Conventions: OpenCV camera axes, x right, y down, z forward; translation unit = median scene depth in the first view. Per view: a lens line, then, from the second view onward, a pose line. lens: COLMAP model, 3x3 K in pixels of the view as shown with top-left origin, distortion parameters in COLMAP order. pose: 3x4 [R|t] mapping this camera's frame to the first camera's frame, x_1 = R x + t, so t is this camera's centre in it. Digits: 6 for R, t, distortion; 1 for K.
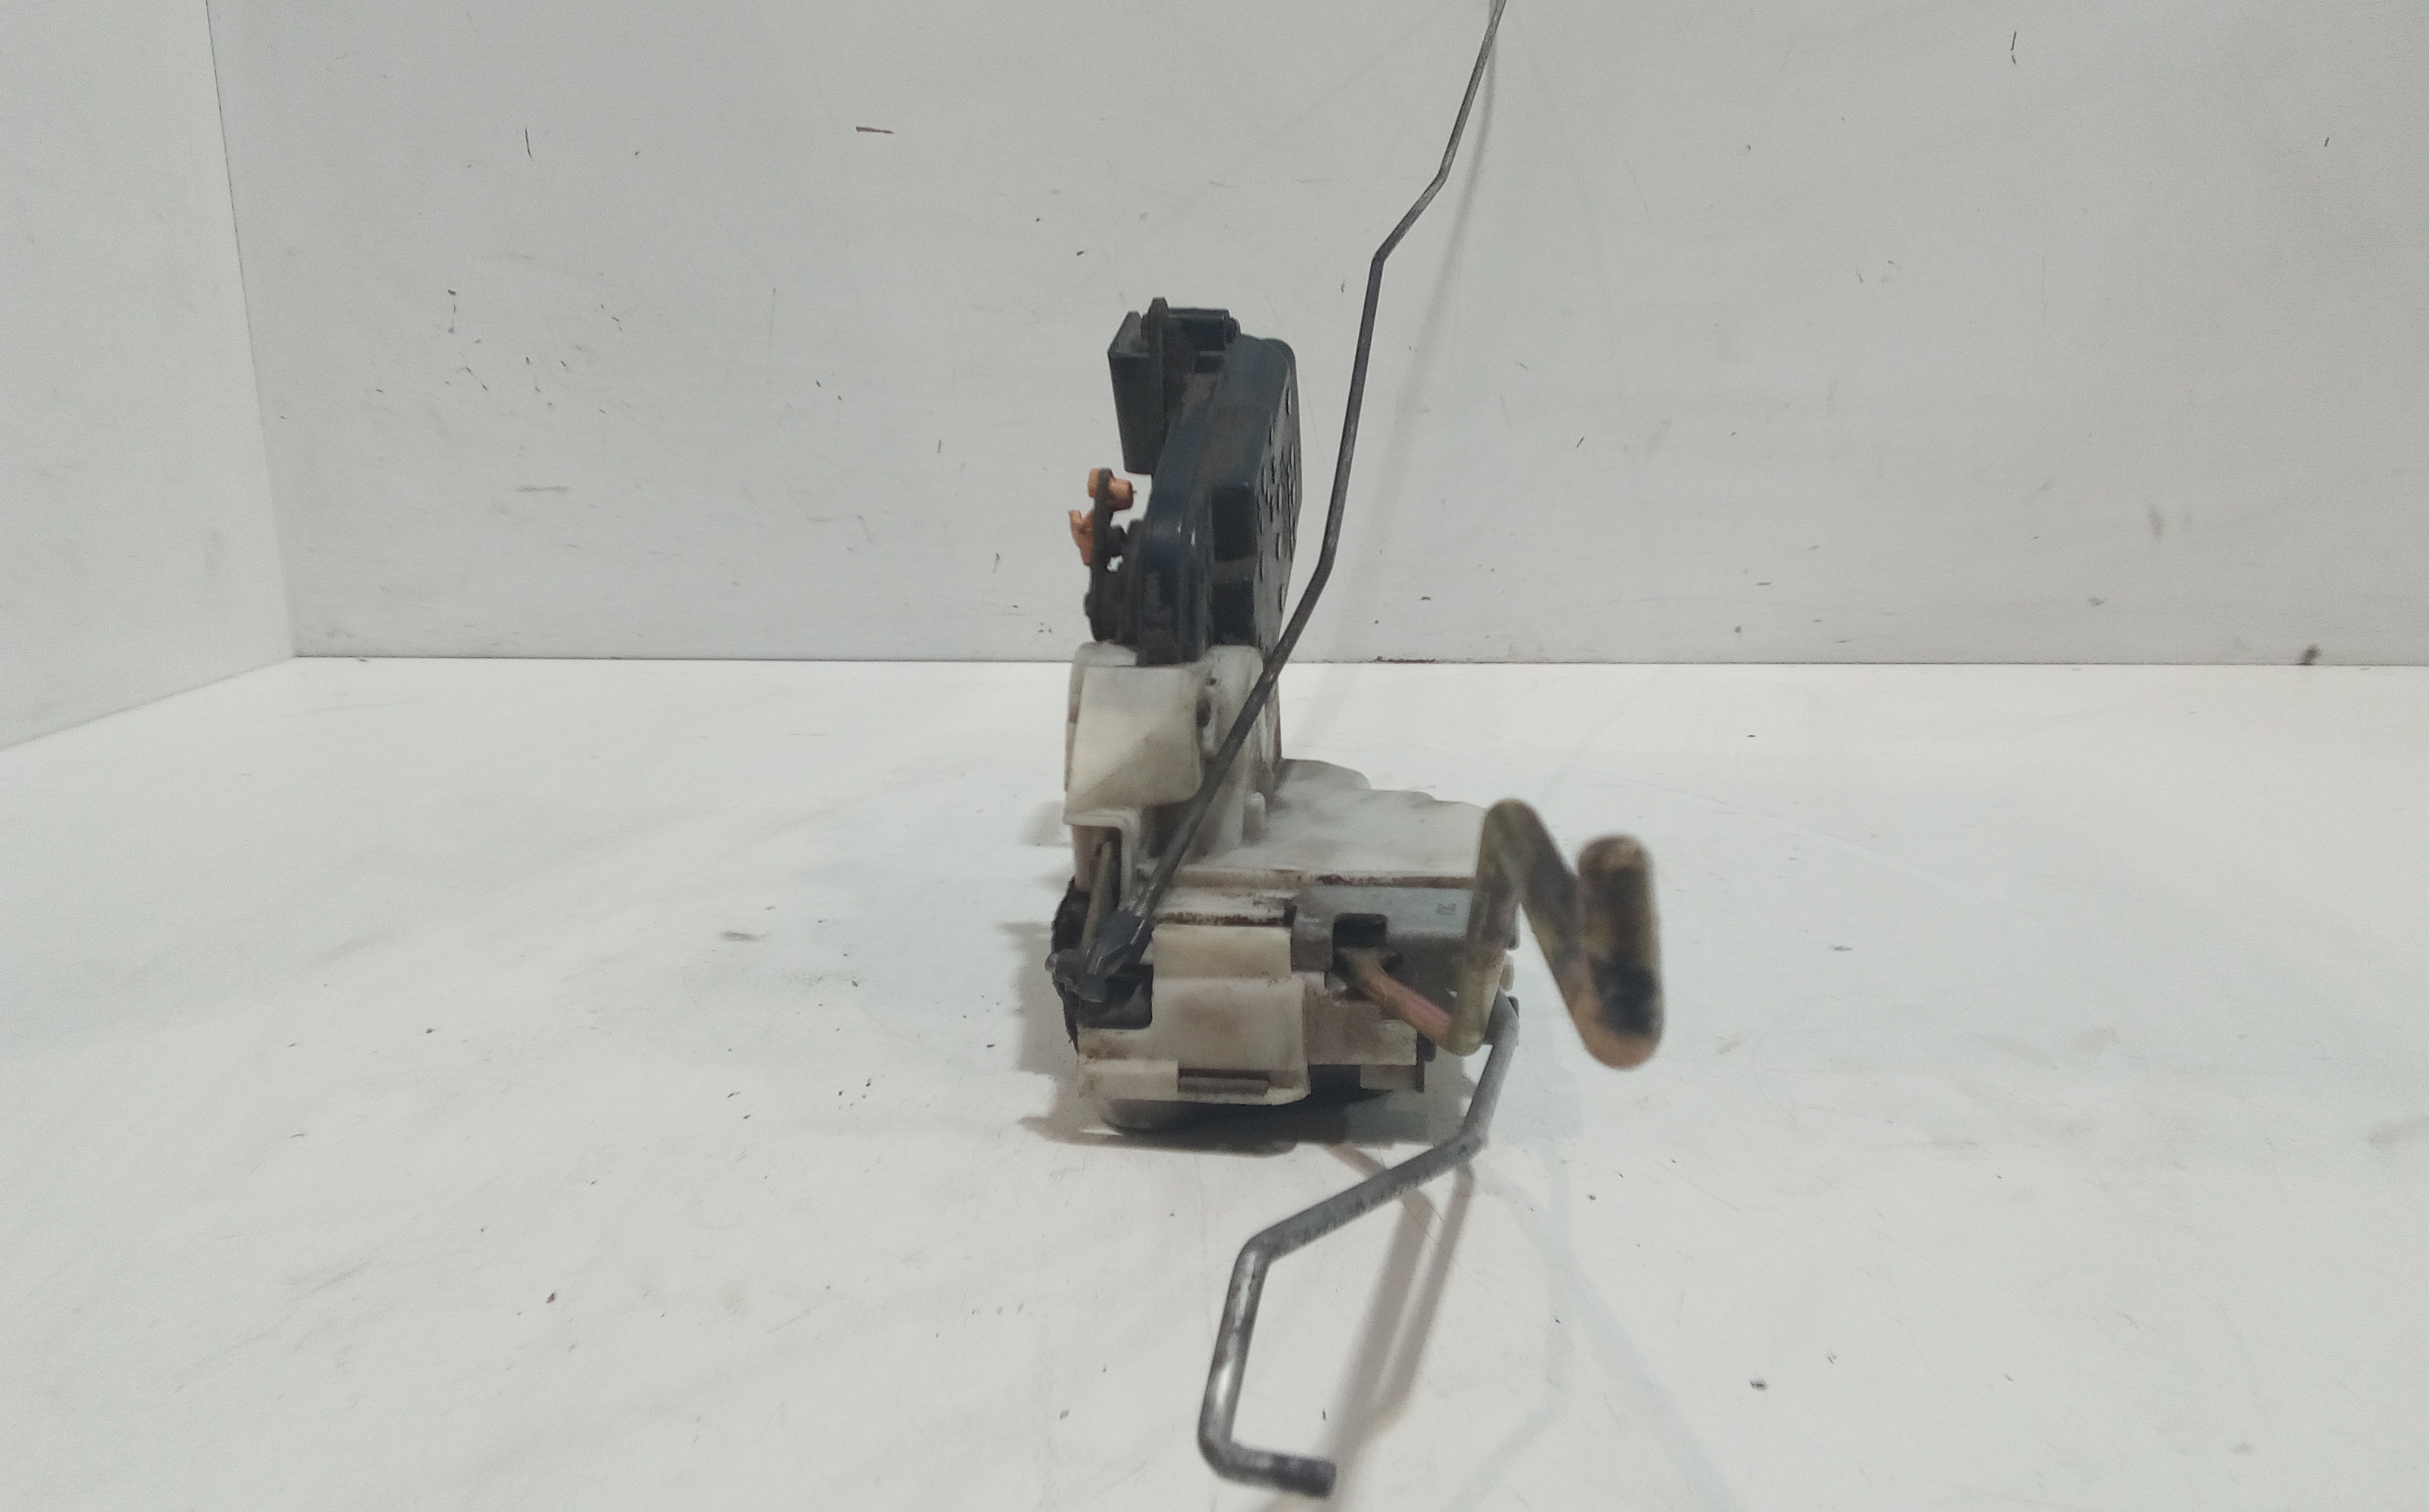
lens RADIAL K [[1711.7, 0, 1208.5], [0, 1711.7, 794.4], [0, 0, 1]] dist [0.077186, -0.097136]
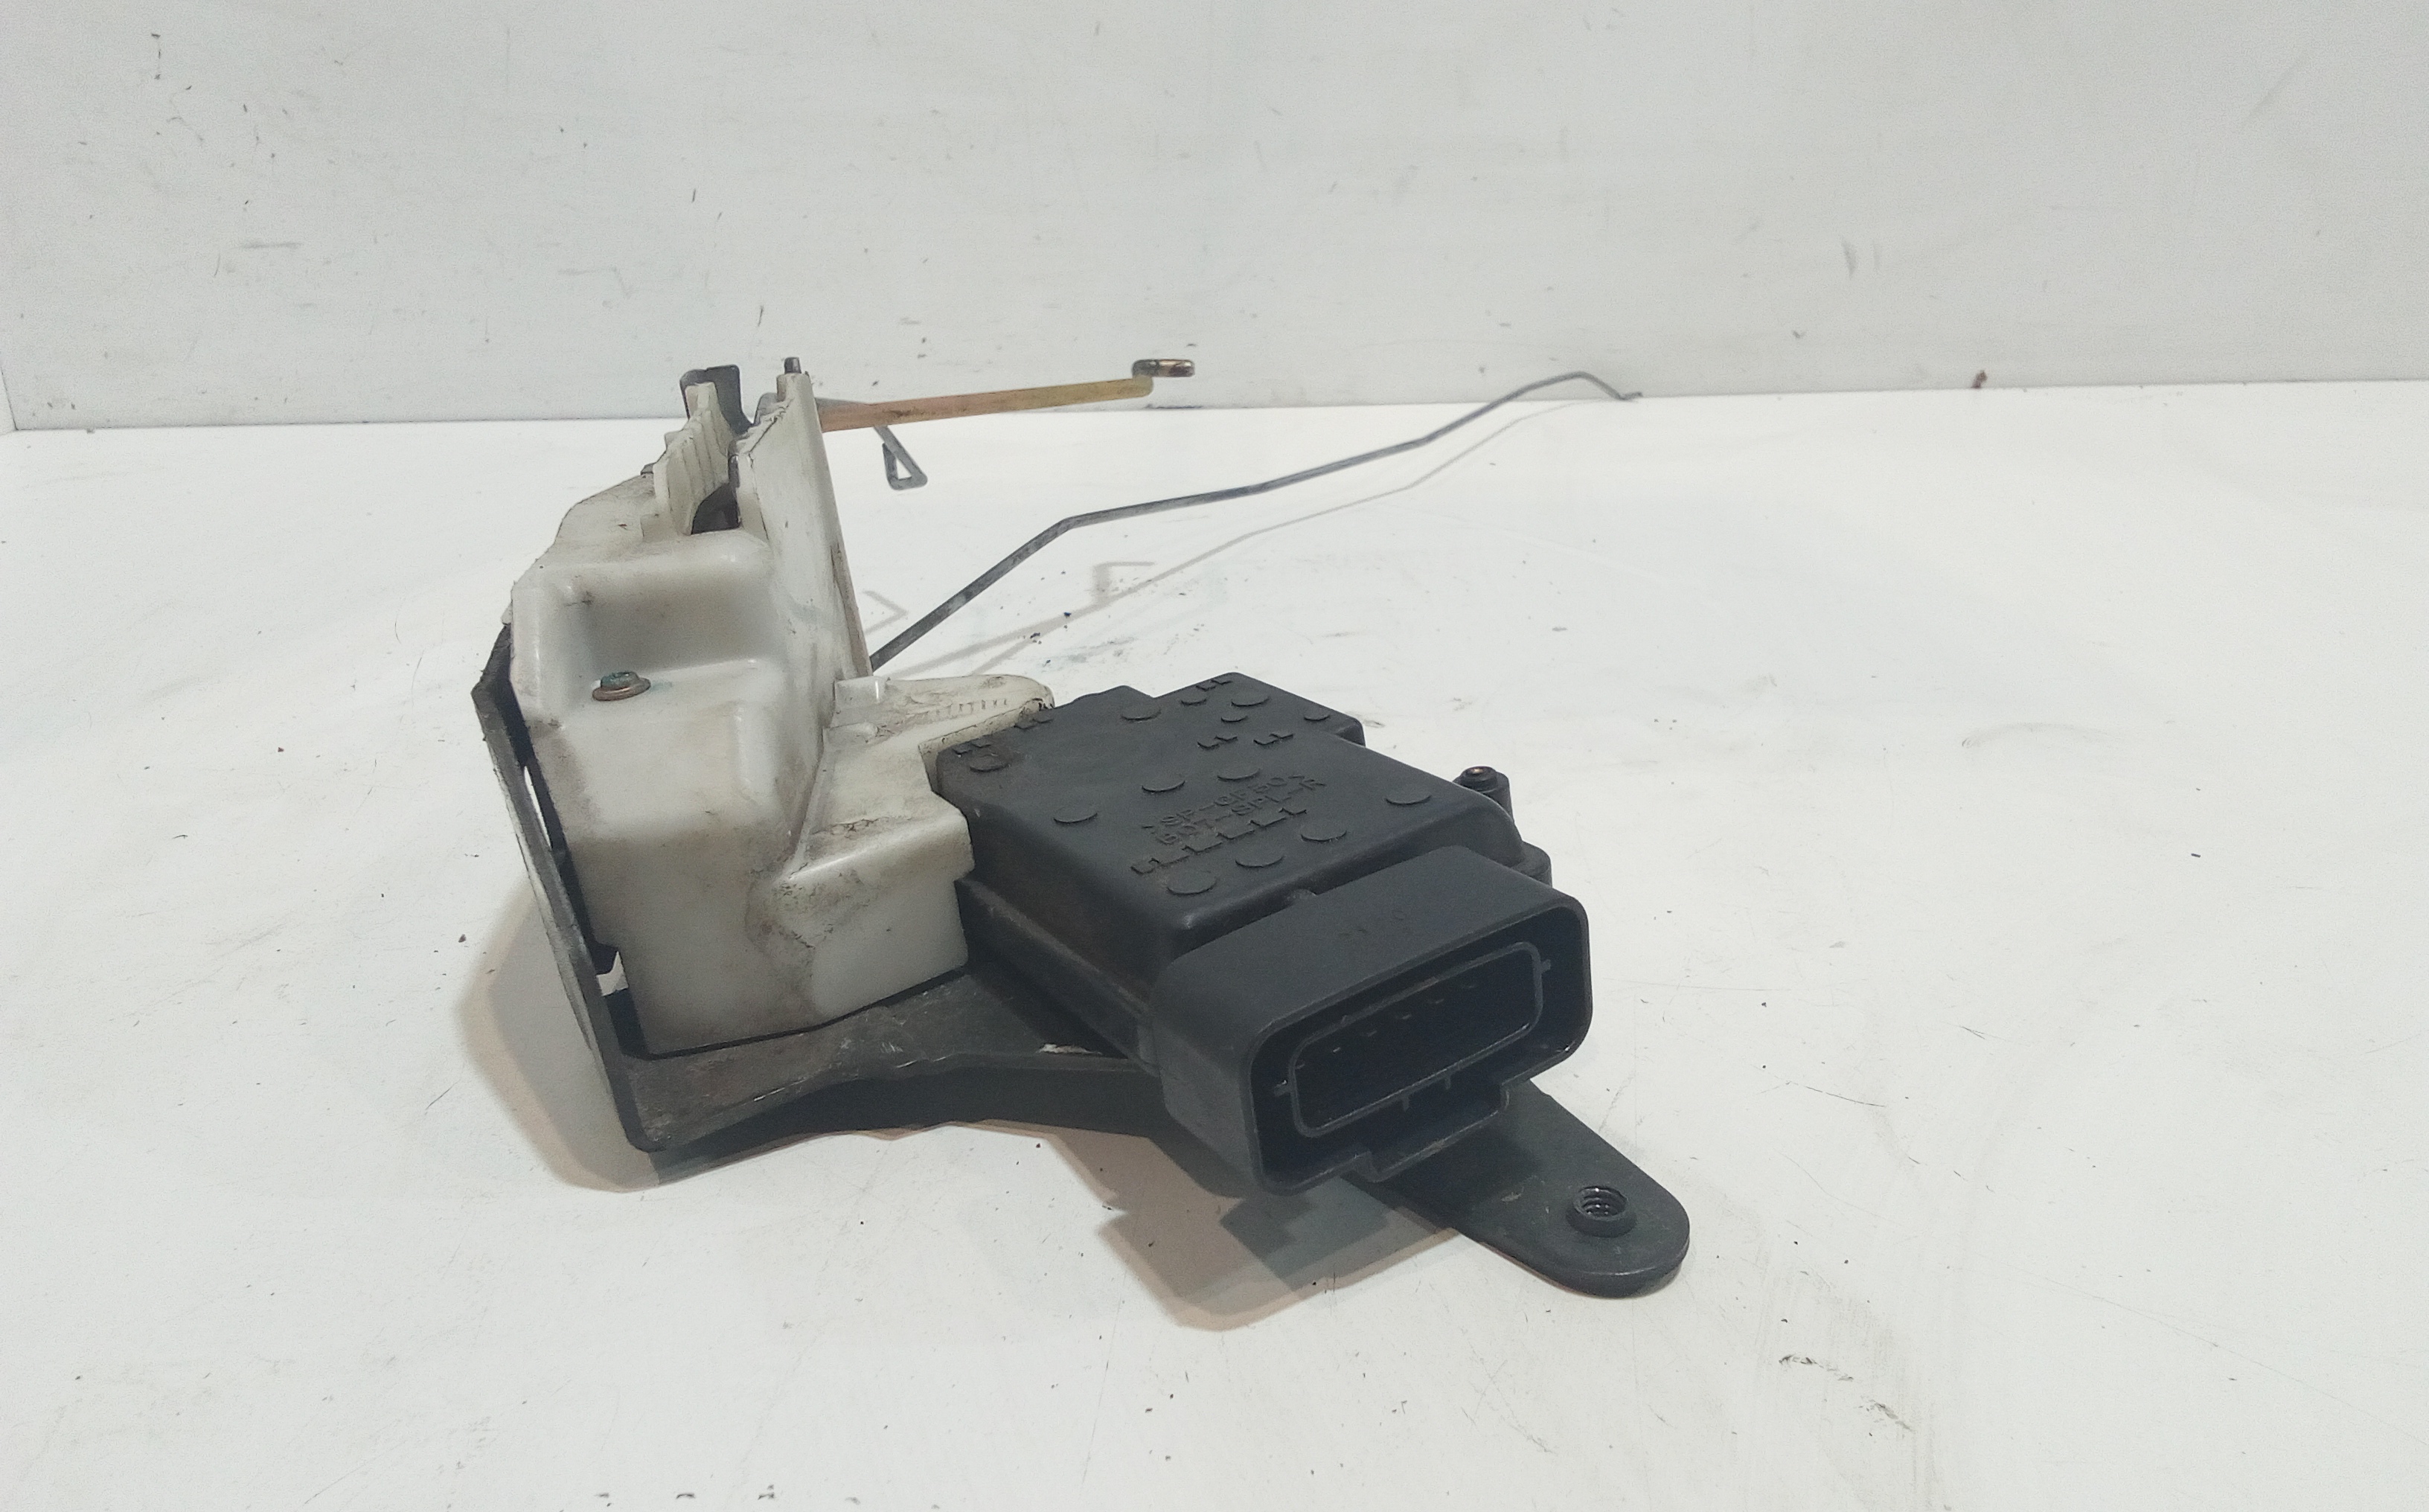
lens RADIAL K [[1741.8, 0, 1214.5], [0, 1741.8, 756.0], [0, 0, 1]] dist [0.076806, -0.104536]
pose [[0.990013, -0.050489, 0.131626, -0.011094], [0.036649, 0.993741, 0.105529, 0.021987], [-0.136130, -0.099651, 0.985666, -0.067866]]
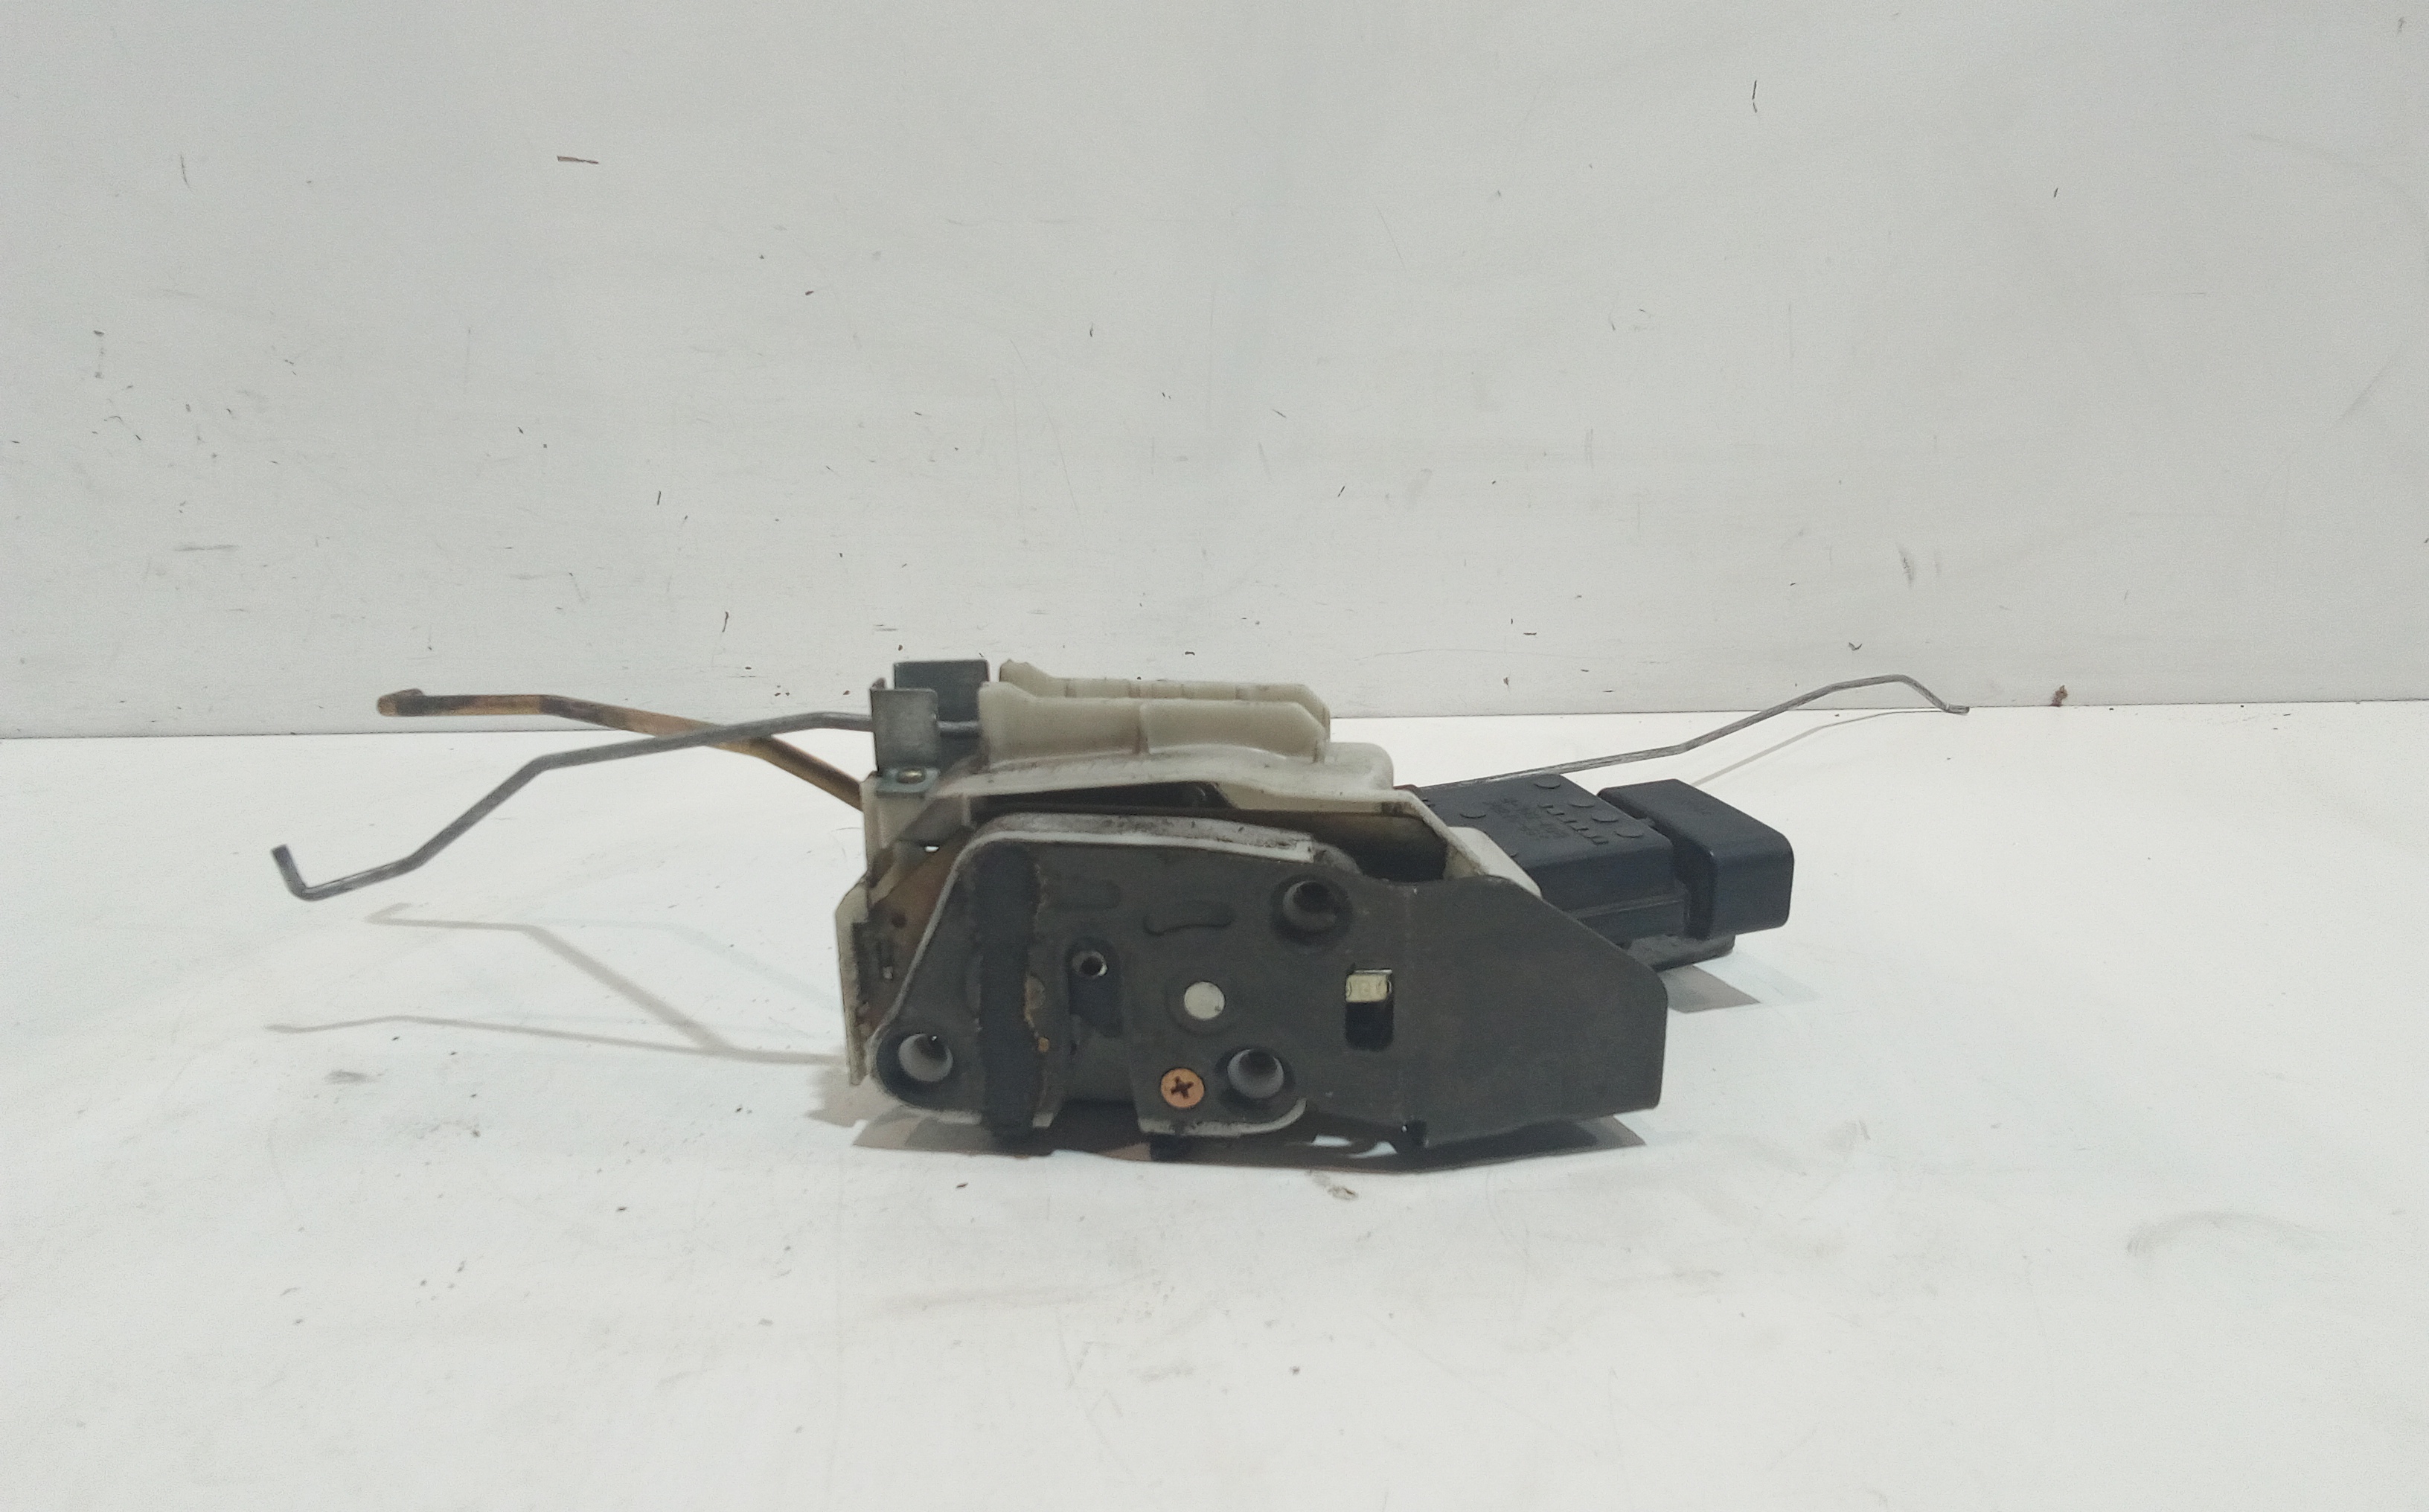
lens RADIAL K [[1741.8, 0, 1214.5], [0, 1741.8, 756.0], [0, 0, 1]] dist [0.076806, -0.104536]
pose [[0.993633, -0.023229, 0.110245, 0.033679], [0.028283, 0.998609, -0.044508, -0.014001], [-0.109058, 0.047342, 0.992907, 0.040567]]
